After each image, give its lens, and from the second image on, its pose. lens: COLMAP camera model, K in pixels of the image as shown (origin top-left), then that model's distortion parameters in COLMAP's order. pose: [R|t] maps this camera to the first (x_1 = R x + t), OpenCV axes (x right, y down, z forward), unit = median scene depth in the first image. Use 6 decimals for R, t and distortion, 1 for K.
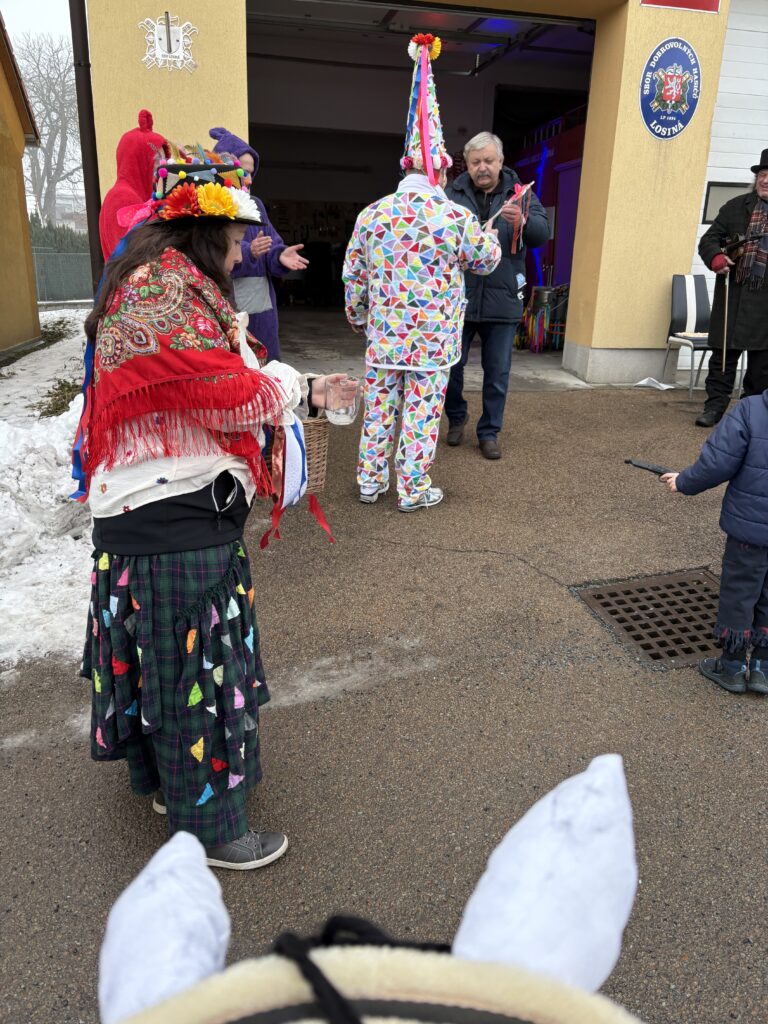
lens RADIAL K [[770.0, 0, 383.7], [0, 770.0, 510.7], [0, 0, 1]] dist [0.035045, -0.040523]
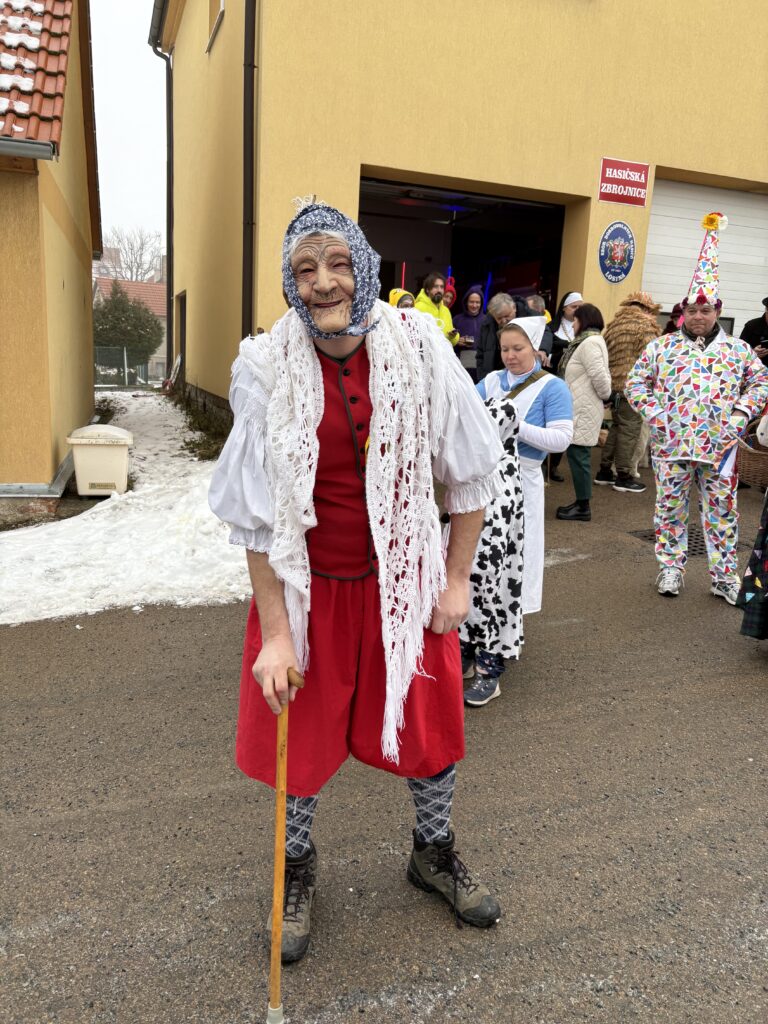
lens RADIAL K [[770.0, 0, 383.7], [0, 770.0, 515.4], [0, 0, 1]] dist [0.035045, -0.040523]
pose [[0.988814, -0.006882, 0.148995, -0.402749], [0.023548, 0.993610, -0.110384, 0.166905], [-0.147283, 0.112658, 0.982658, -0.479917]]
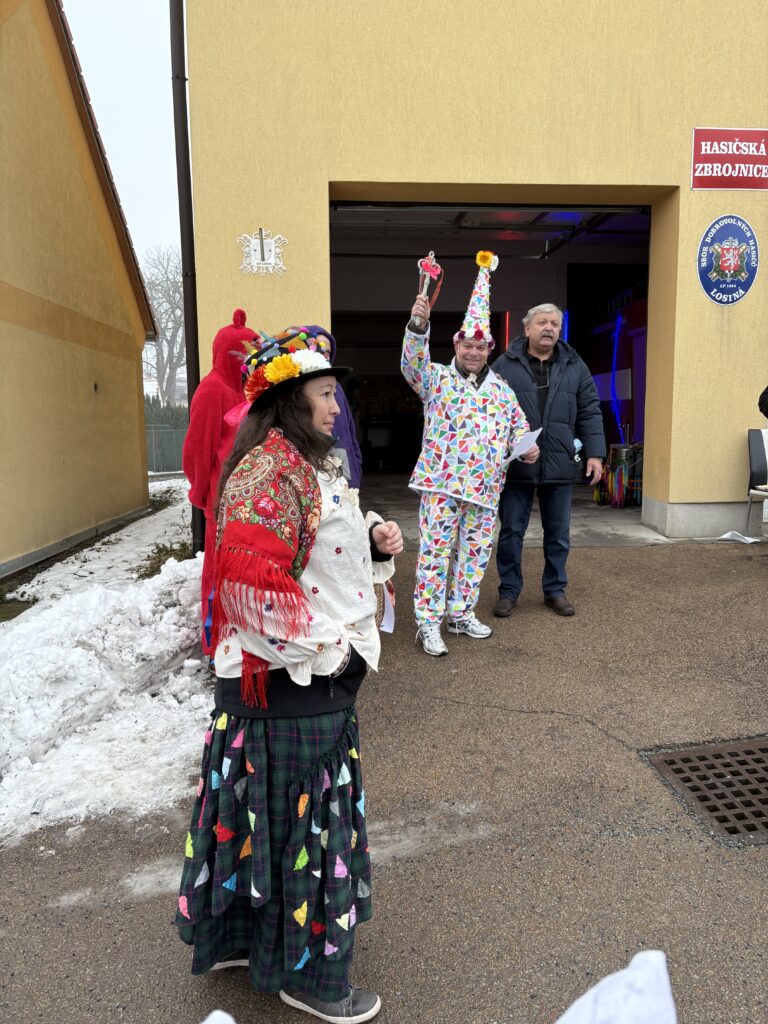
lens RADIAL K [[770.0, 0, 378.0], [0, 770.0, 518.5], [0, 0, 1]] dist [0.035045, -0.040523]
pose [[0.991596, -0.022948, -0.127319, 0.032654], [-0.001849, 0.981528, -0.191307, 0.000081], [0.129358, 0.189935, 0.973237, -0.017646]]
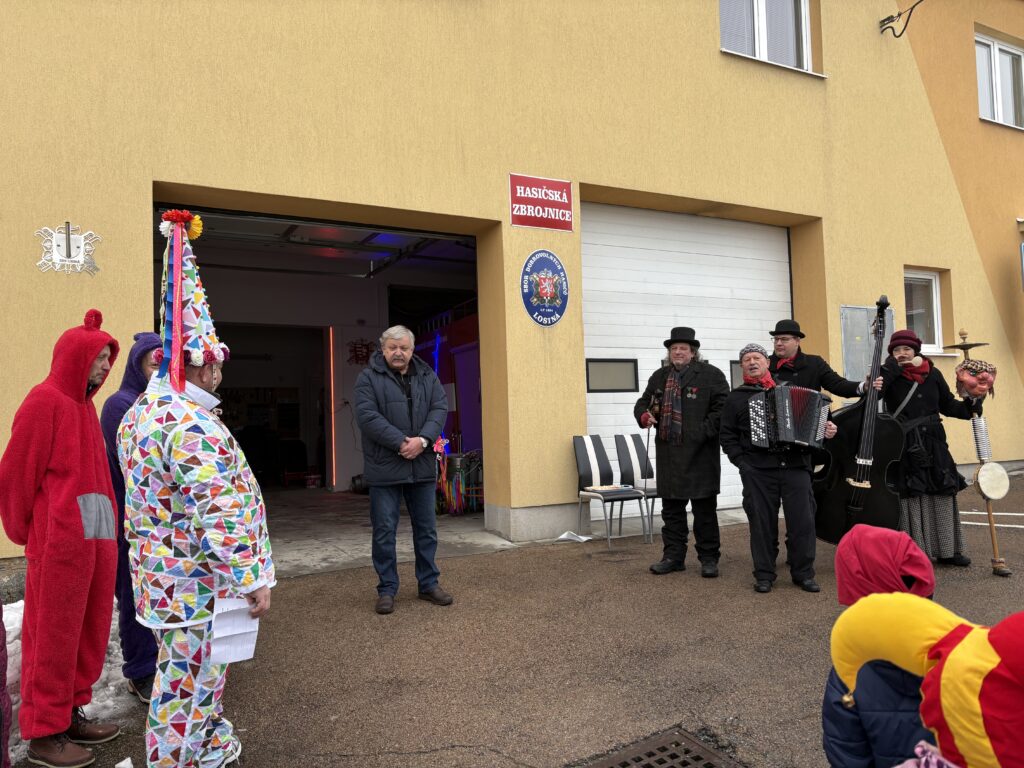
lens RADIAL K [[770.0, 0, 512.2], [0, 770.0, 395.8], [0, 0, 1]] dist [0.035045, -0.040523]
pose [[0.956275, -0.046406, 0.288763, -0.029758], [0.144834, 0.932906, -0.329711, -0.015216], [-0.254088, 0.357117, 0.898836, 0.024494]]
